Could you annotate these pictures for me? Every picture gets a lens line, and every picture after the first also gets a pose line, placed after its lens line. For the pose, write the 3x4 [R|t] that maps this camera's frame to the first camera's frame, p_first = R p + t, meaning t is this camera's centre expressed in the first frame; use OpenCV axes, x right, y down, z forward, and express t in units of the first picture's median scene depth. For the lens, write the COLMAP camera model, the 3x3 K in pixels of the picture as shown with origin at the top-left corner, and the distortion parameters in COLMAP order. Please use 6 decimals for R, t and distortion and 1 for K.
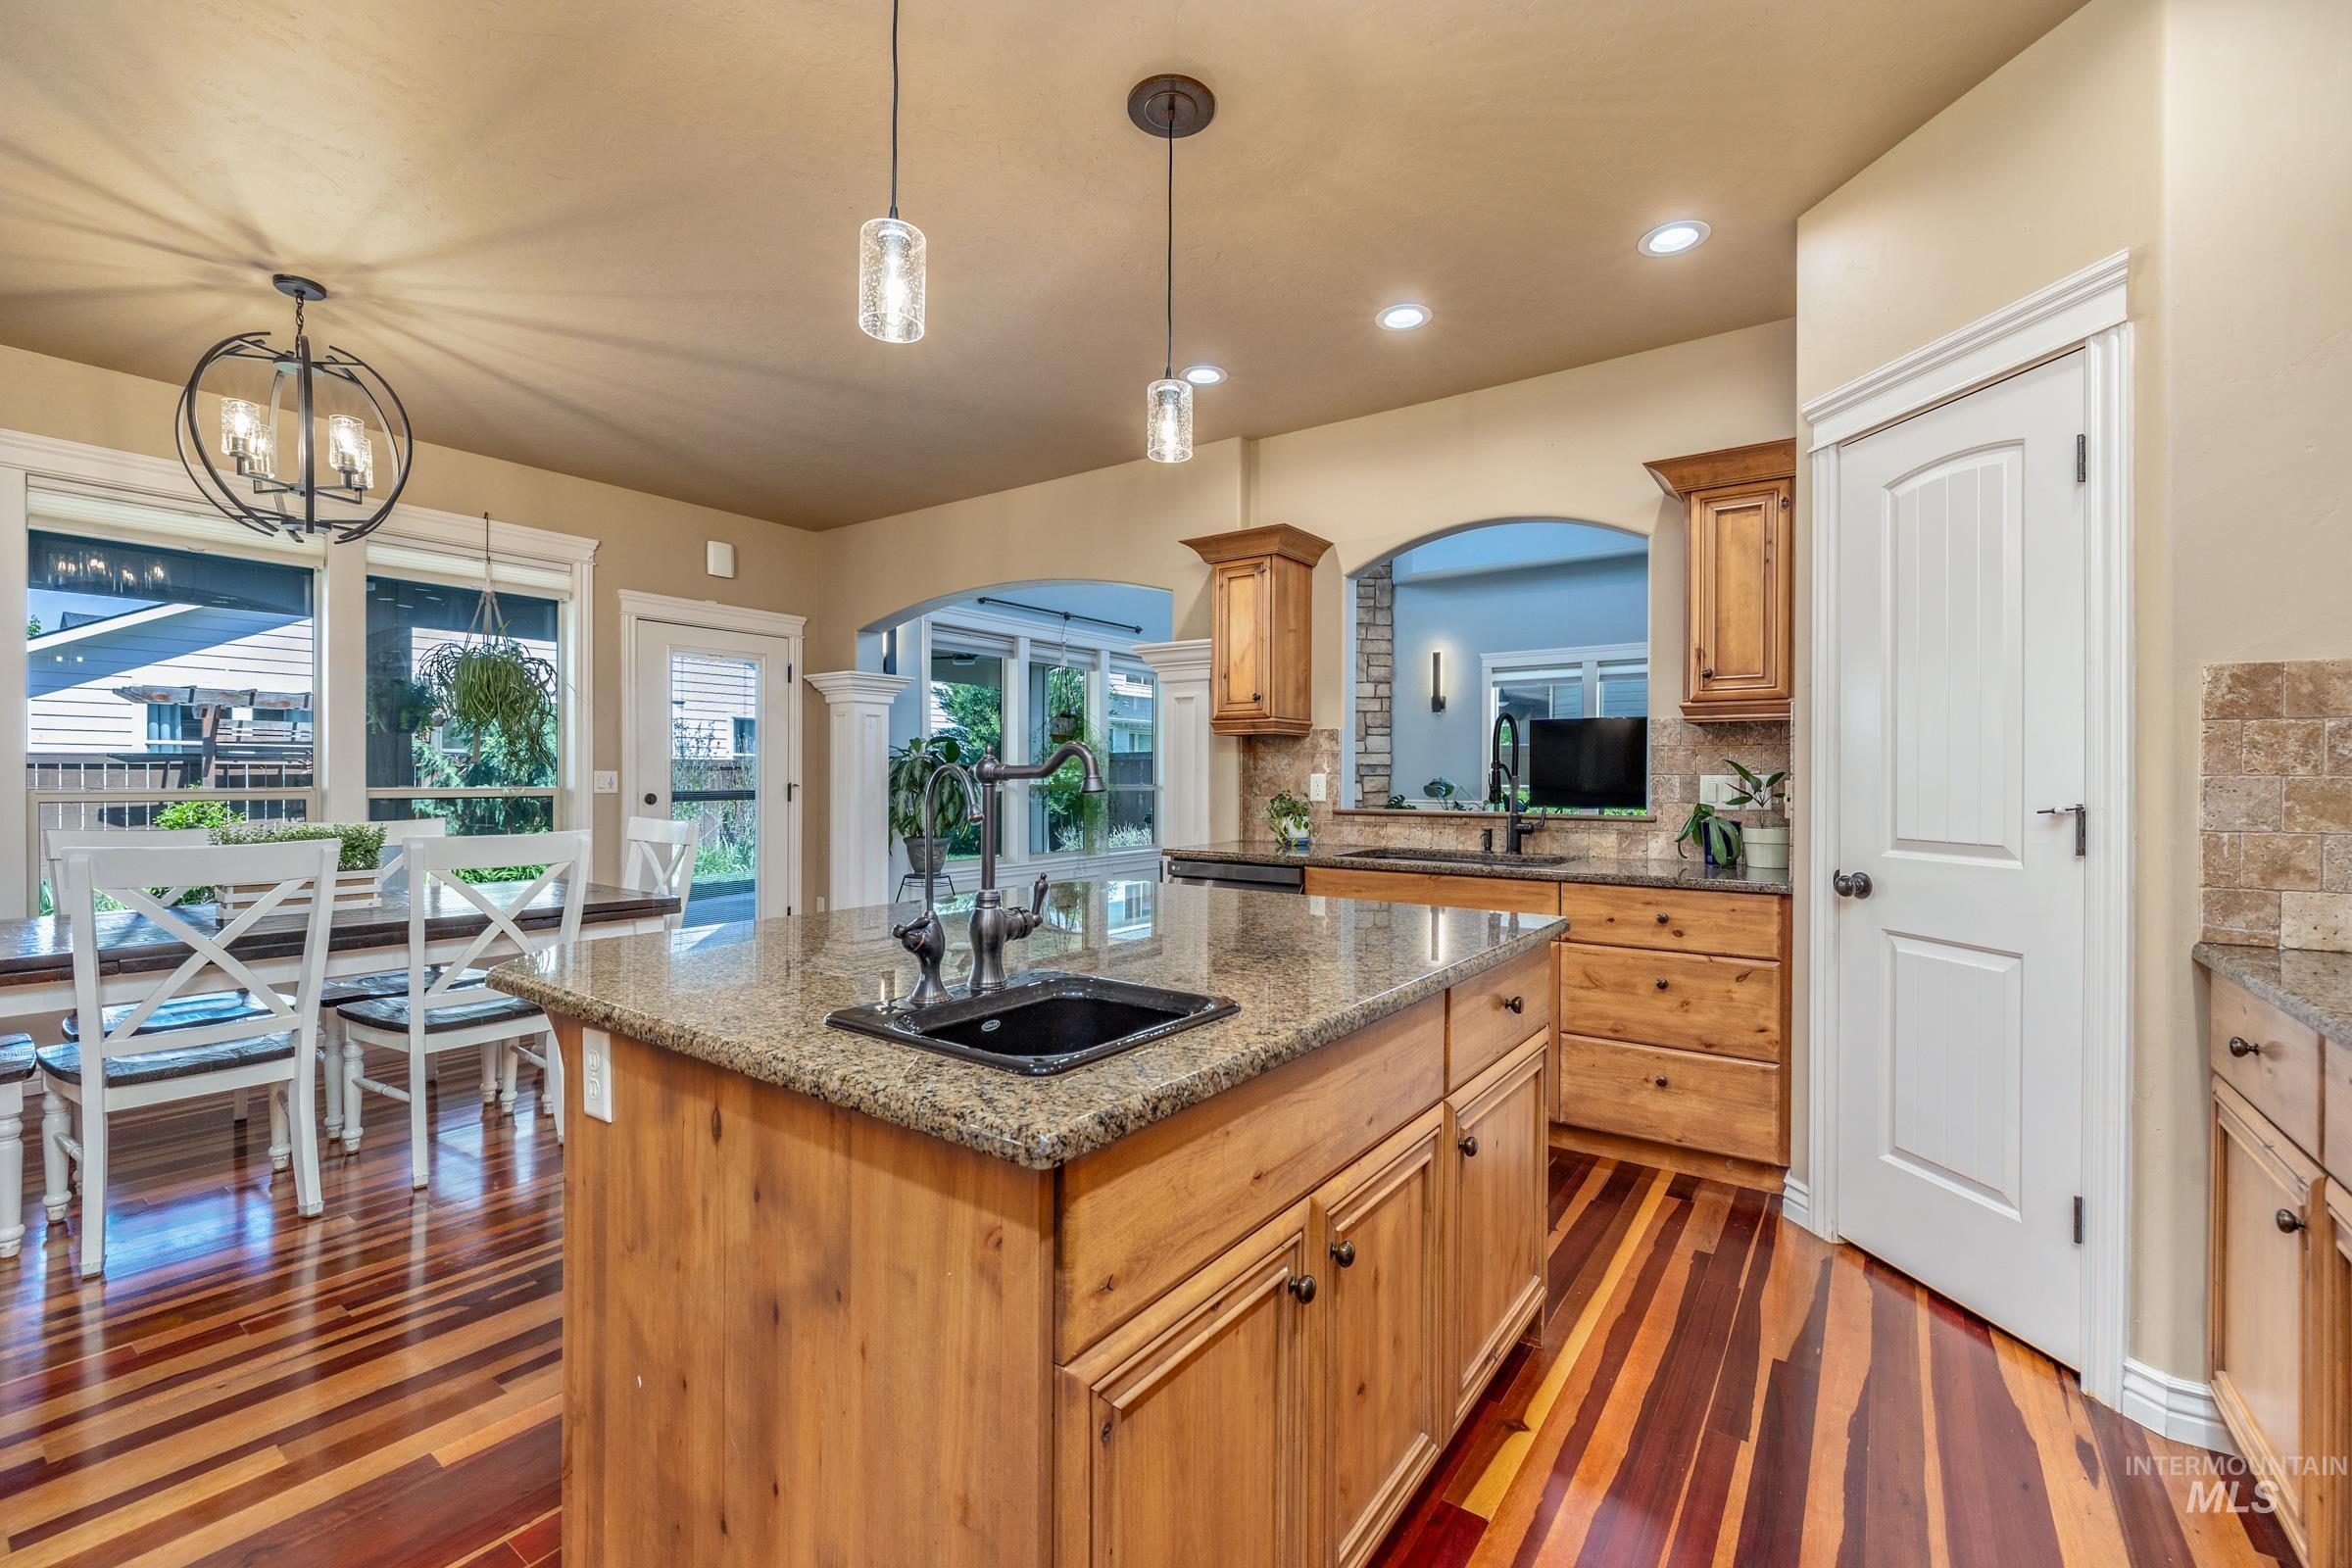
lens RADIAL K [[986.7, 0, 1178.7], [0, 986.7, 776.6], [0, 0, 1]] dist [-0.001821, -0.000116]
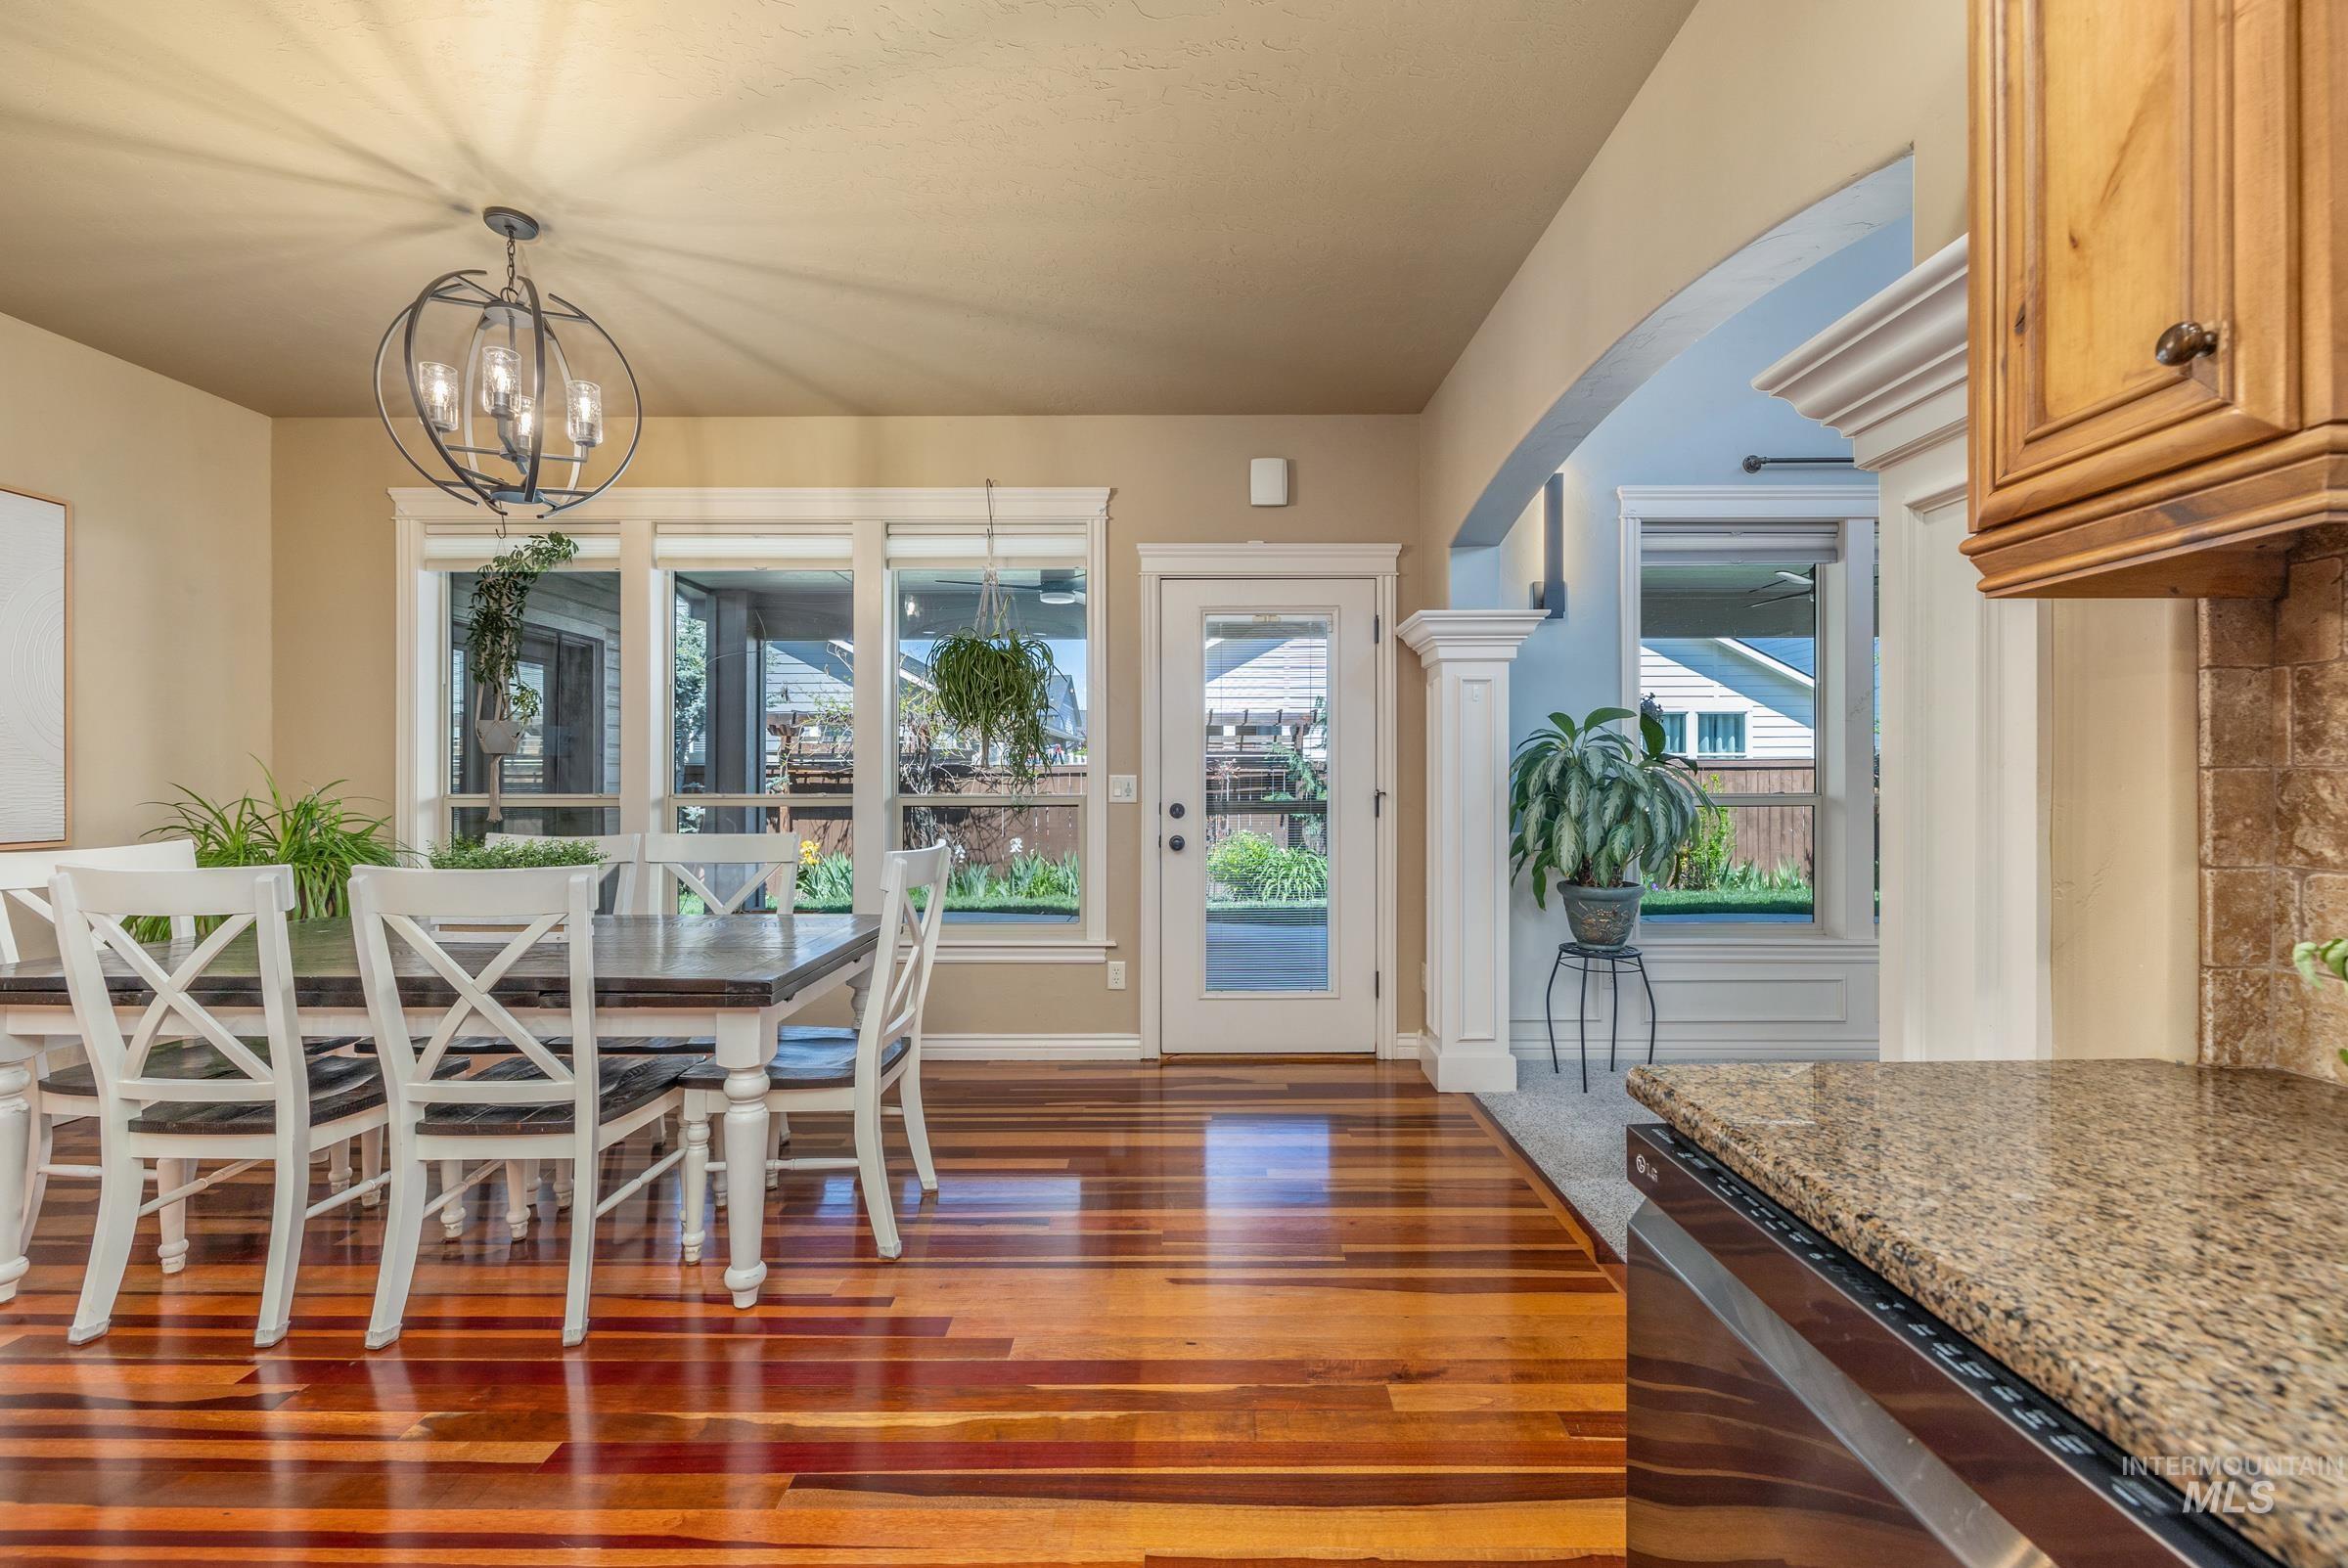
lens RADIAL K [[984.9, 0, 1176.7], [0, 984.9, 776.6], [0, 0, 1]] dist [-0.001821, -0.000116]
pose [[0.576241, -0.007178, -0.817248, 0.095873], [0.002572, 0.999972, -0.006970, 0.001649], [0.817276, 0.001915, 0.576244, 0.585652]]
